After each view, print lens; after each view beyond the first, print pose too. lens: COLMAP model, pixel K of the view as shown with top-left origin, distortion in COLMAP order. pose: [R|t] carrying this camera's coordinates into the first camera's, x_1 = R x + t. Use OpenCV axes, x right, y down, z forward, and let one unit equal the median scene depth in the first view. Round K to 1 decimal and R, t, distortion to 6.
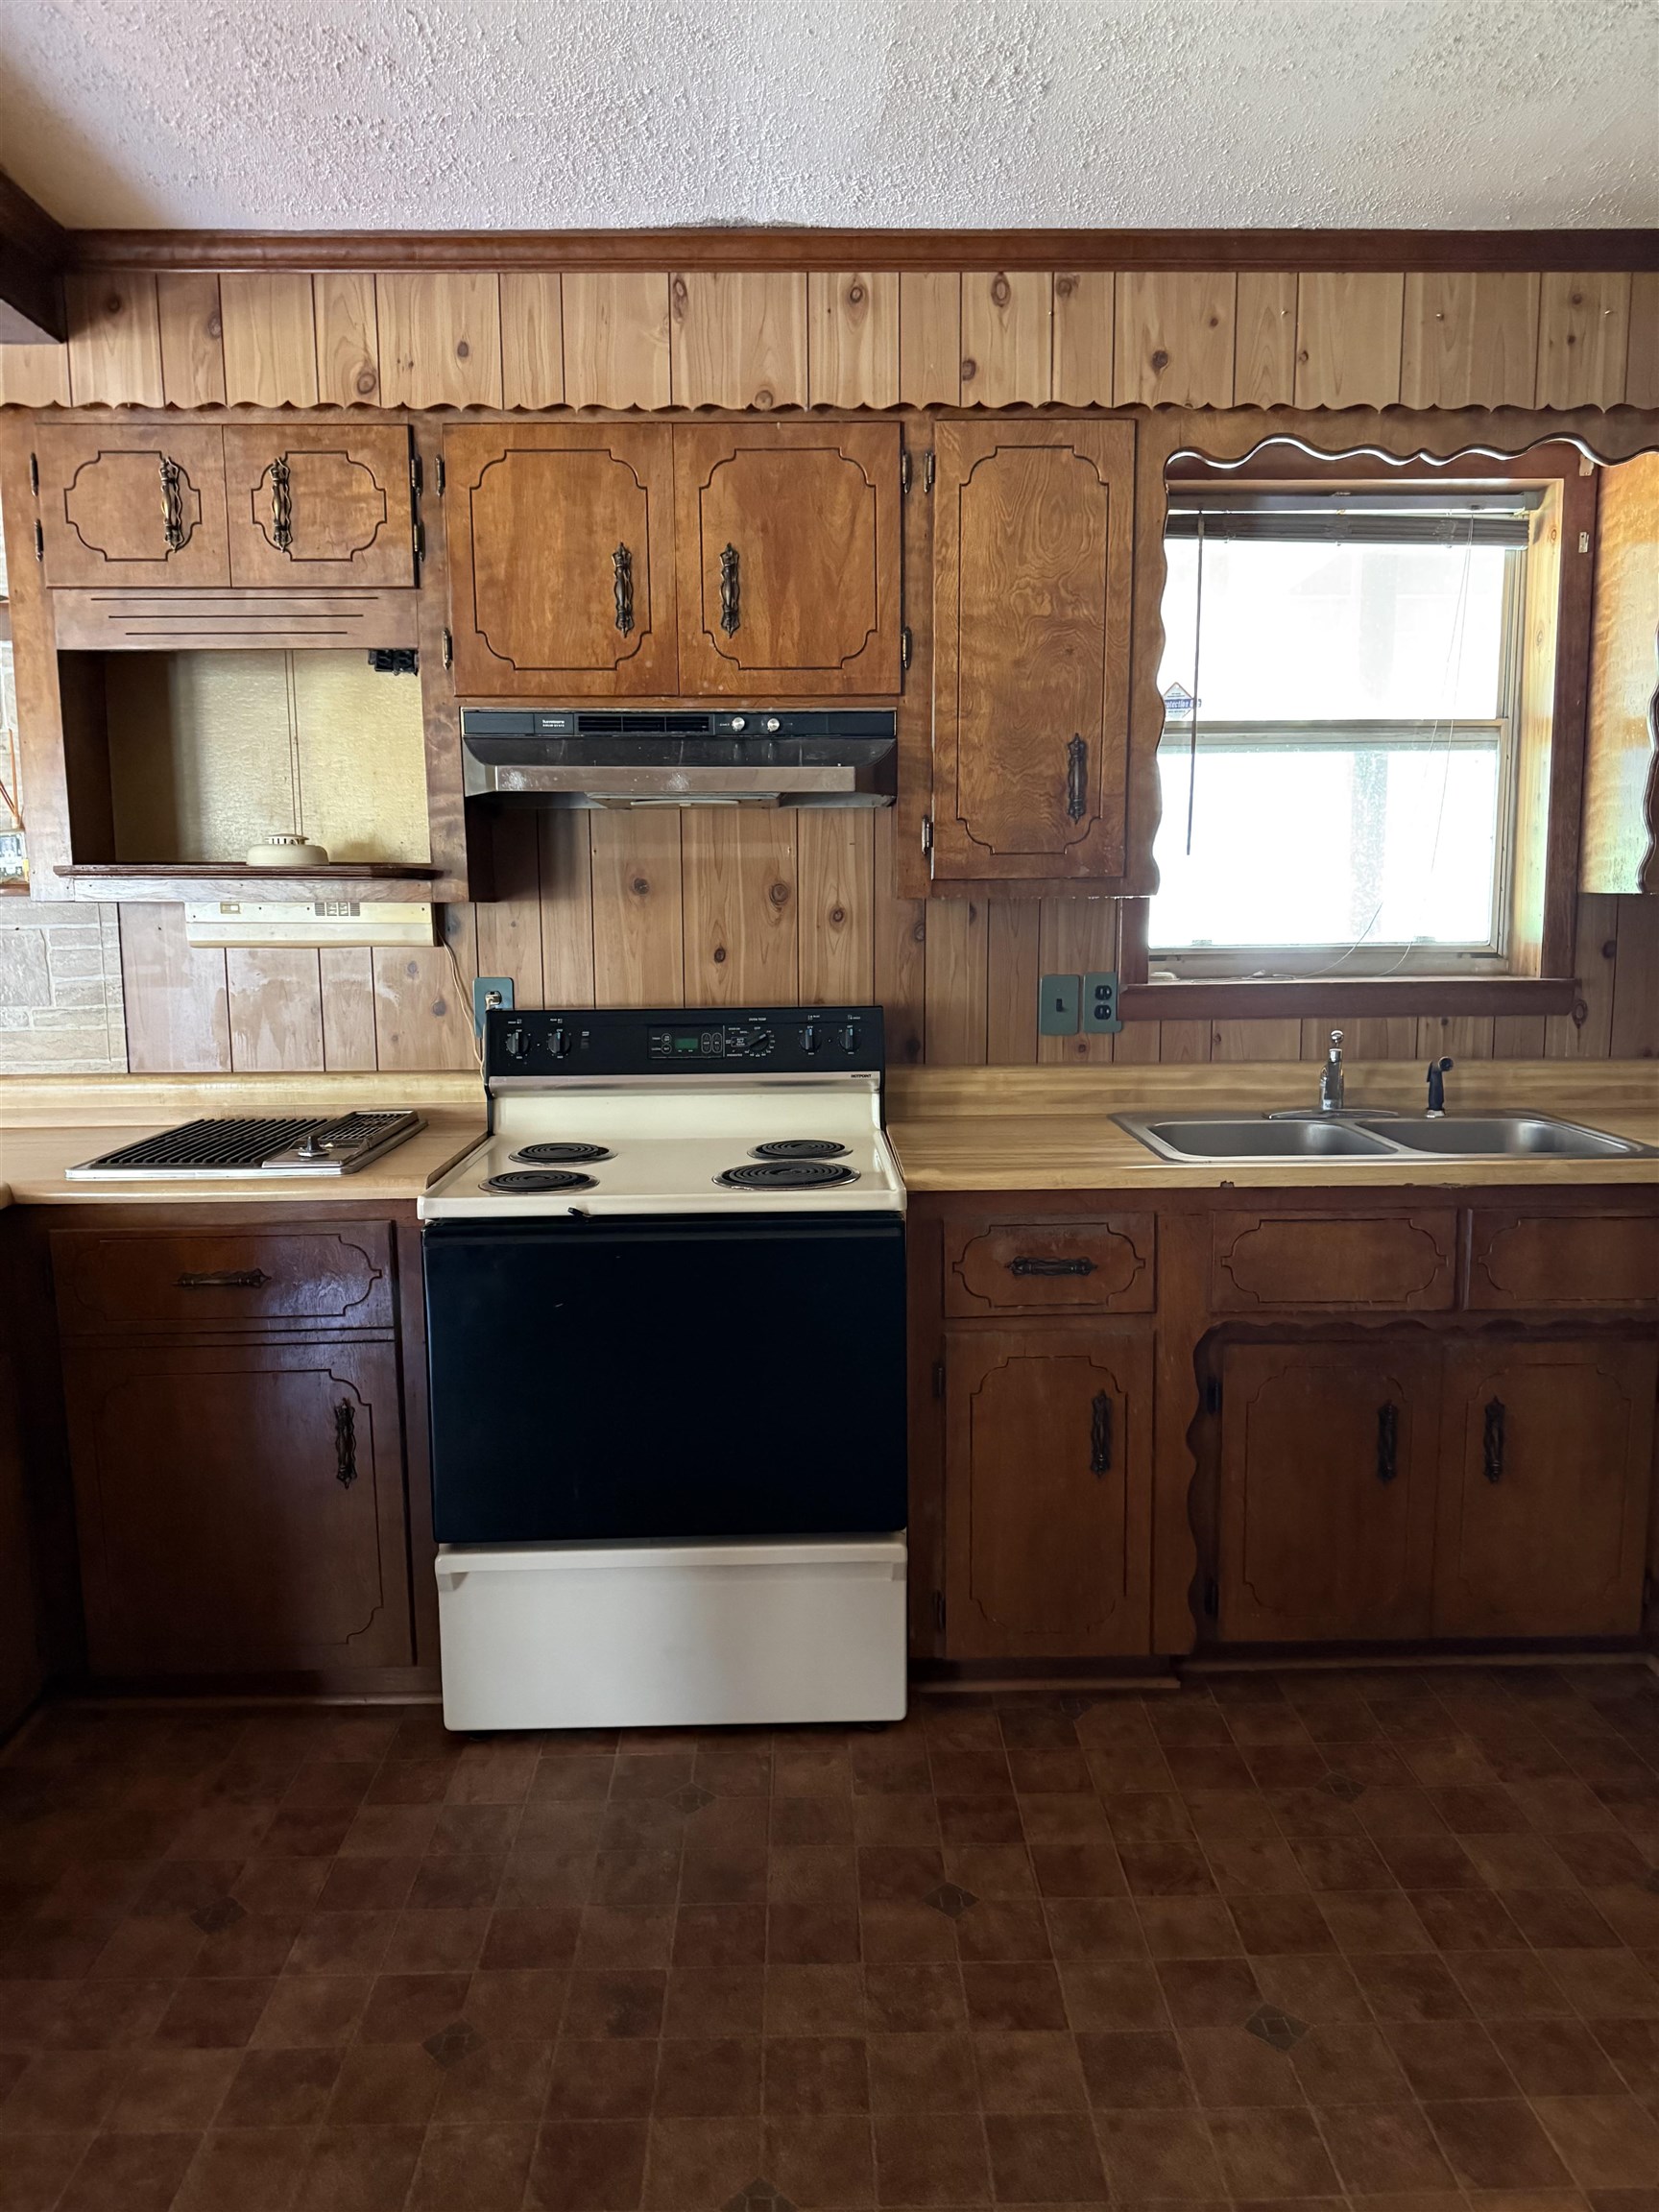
lens RADIAL K [[1593.5, 0, 793.8], [0, 1593.5, 1113.4], [0, 0, 1]] dist [0.028431, -0.021632]
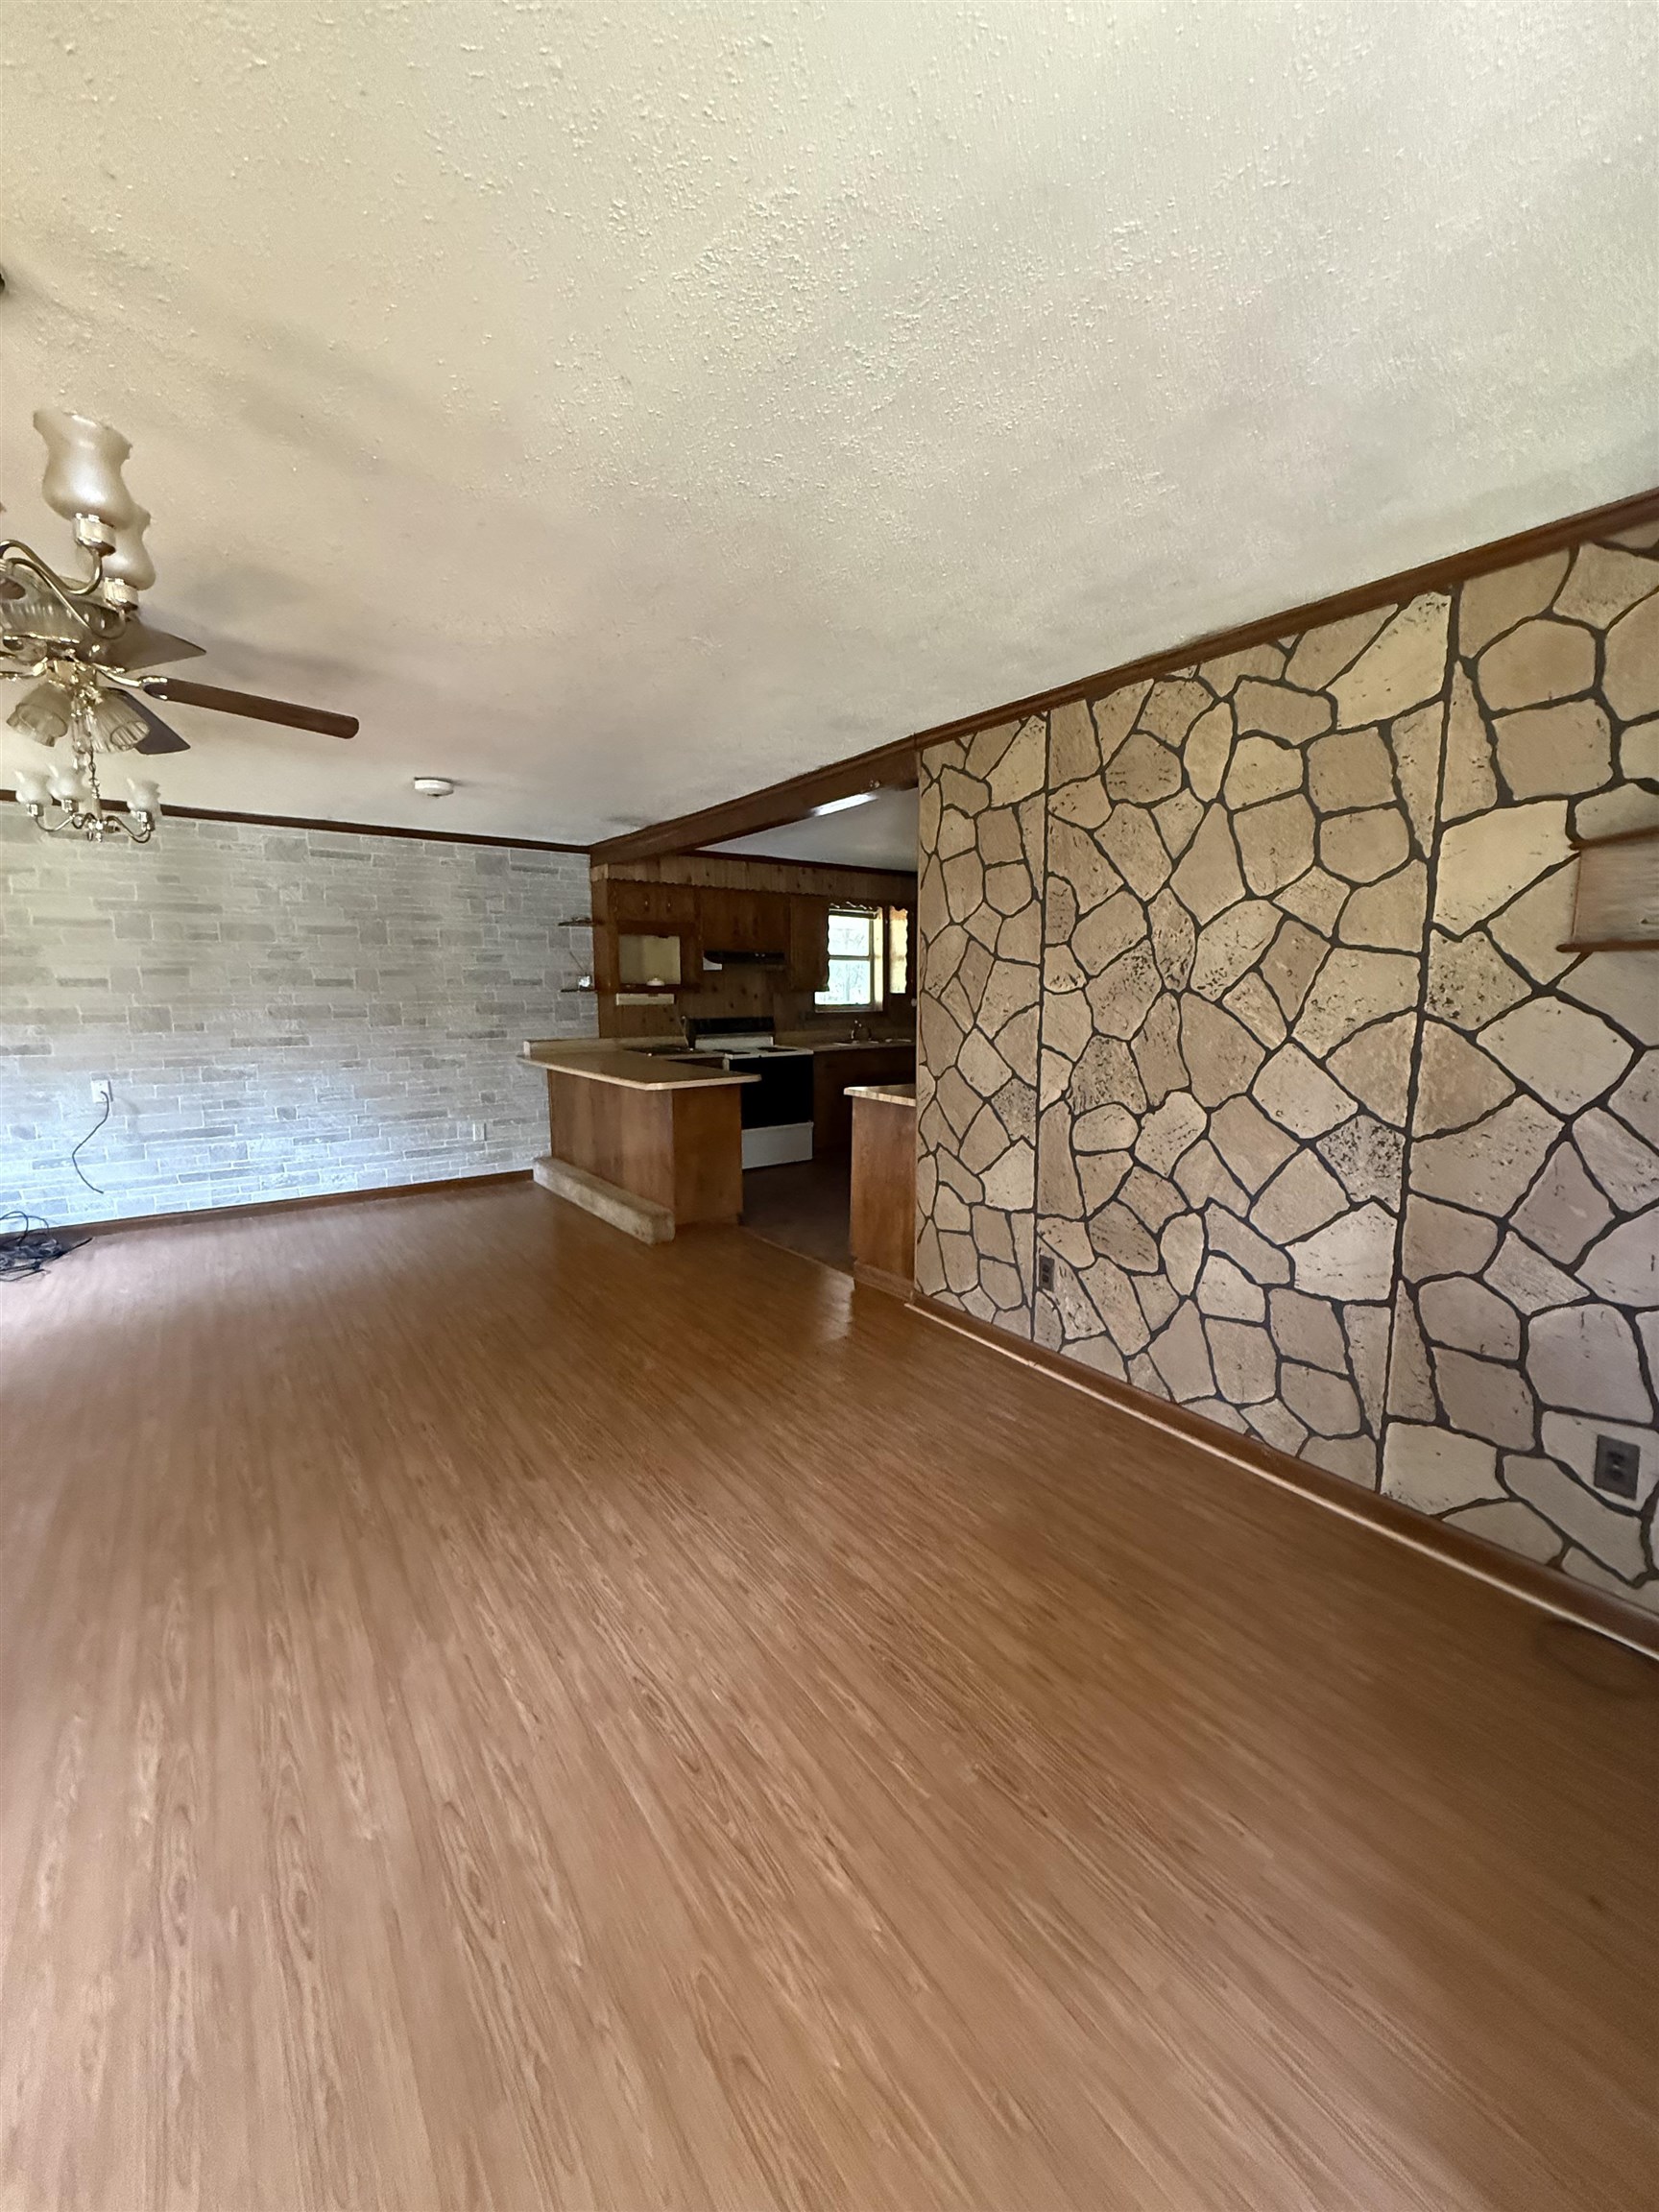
lens RADIAL K [[878.1, 0, 830.5], [0, 878.1, 1101.7], [0, 0, 1]] dist [0.000389, 0.000002]
pose [[0.816940, -0.070744, 0.572367, -1.334863], [0.082065, 0.996609, 0.006049, 0.181043], [-0.570854, 0.042030, 0.819975, -1.184405]]
